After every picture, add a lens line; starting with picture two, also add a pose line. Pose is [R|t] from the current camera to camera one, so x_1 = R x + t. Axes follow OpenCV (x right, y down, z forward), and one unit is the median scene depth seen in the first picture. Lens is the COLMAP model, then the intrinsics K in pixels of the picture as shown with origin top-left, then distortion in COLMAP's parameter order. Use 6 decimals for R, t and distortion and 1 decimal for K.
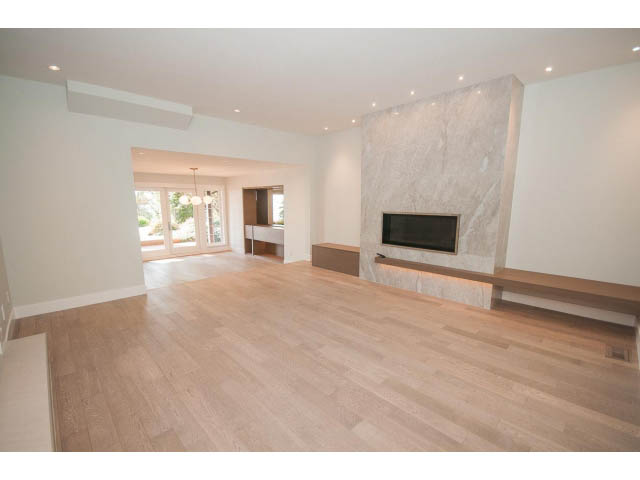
lens RADIAL K [[292.9, 0, 329.5], [0, 292.9, 242.7], [0, 0, 1]] dist [0.027998, 0.000157]
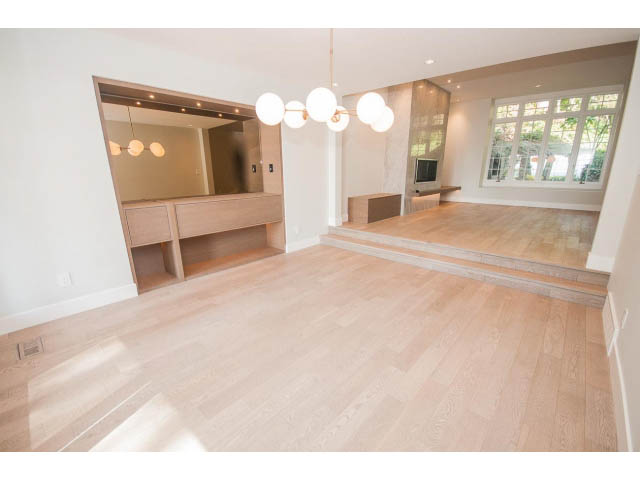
lens RADIAL K [[292.9, 0, 329.5], [0, 292.9, 242.7], [0, 0, 1]] dist [0.027998, 0.000157]
pose [[-0.087481, -0.247068, 0.965041, -0.684418], [0.138338, 0.956356, 0.257384, -0.081038], [-0.986514, 0.156018, -0.049484, 0.948807]]
